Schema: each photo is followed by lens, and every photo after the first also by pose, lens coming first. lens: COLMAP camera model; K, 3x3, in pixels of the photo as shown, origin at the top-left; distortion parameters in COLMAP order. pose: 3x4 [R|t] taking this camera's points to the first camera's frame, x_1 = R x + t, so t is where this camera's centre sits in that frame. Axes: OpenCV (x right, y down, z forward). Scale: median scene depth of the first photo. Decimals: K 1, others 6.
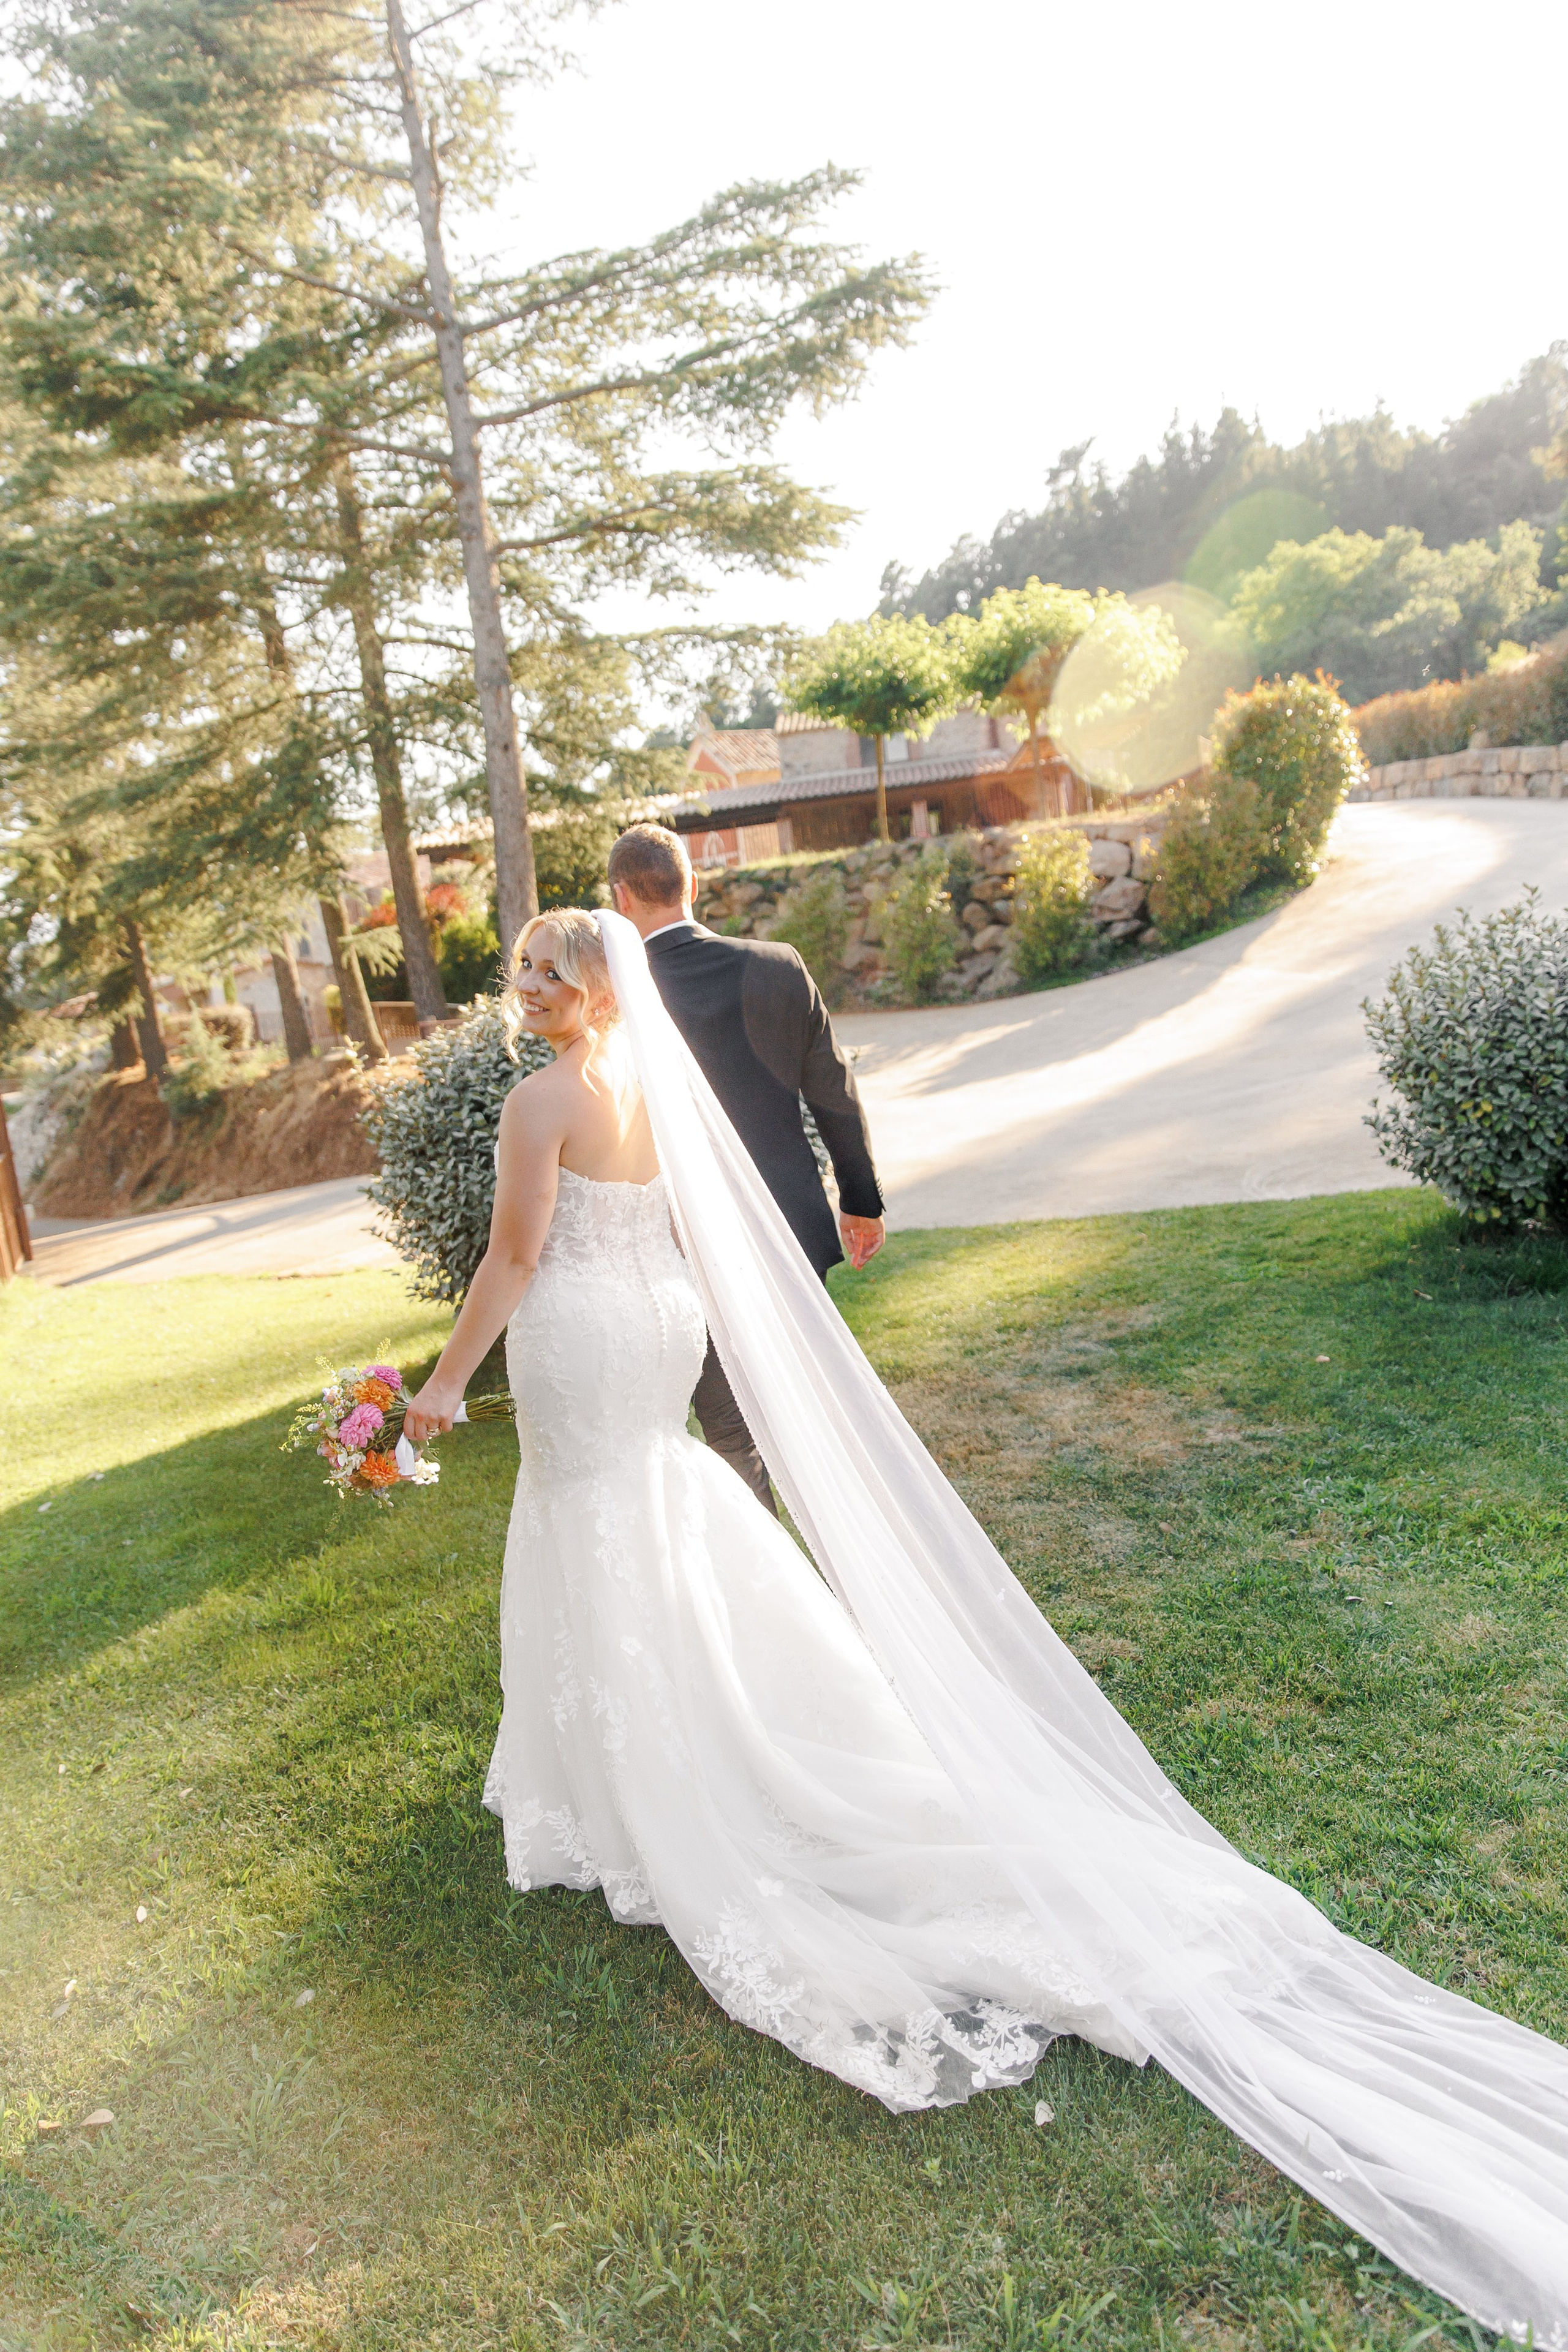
lens RADIAL K [[1588.9, 0, 784.0], [0, 1588.9, 1176.0], [0, 0, 1]] dist [0.005173, 0.001281]
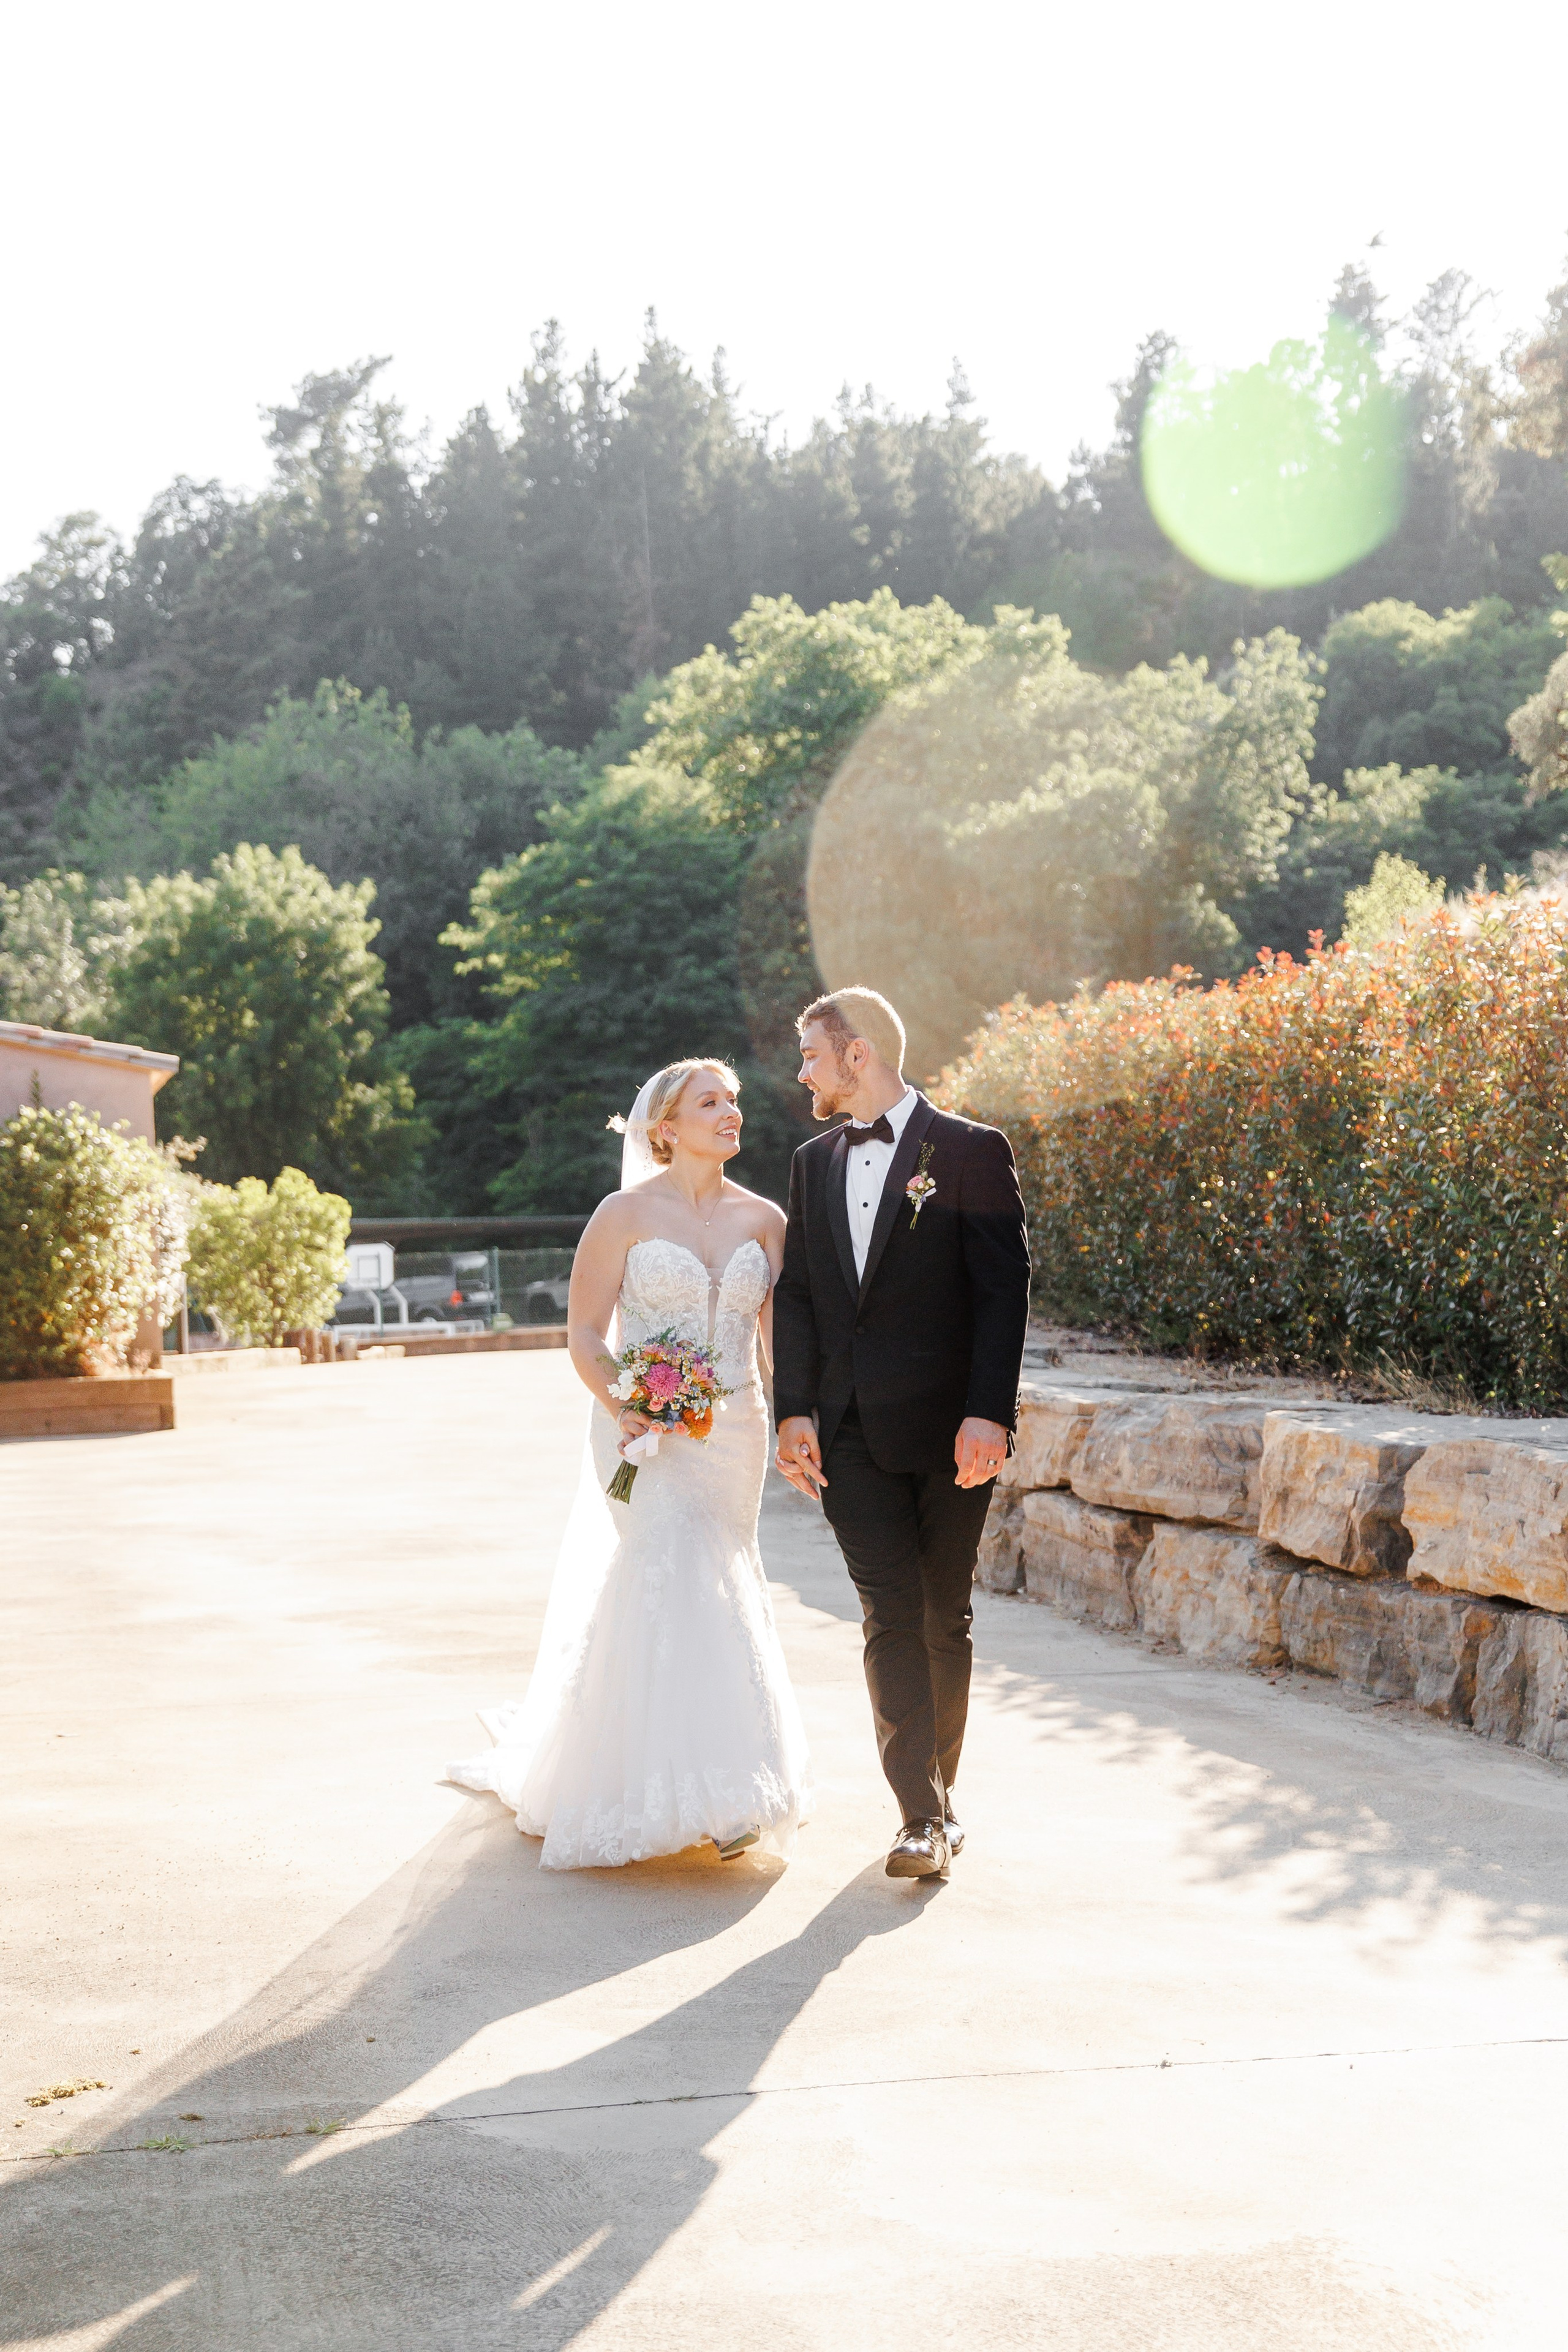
lens RADIAL K [[2944.9, 0, 784.0], [0, 2944.9, 1176.0], [0, 0, 1]] dist [0.007310, 0.003697]
pose [[0.947150, 0.092245, 0.307241, 0.072263], [-0.028341, 0.978081, -0.206288, -0.069256], [-0.319536, 0.186679, 0.929004, 0.237315]]
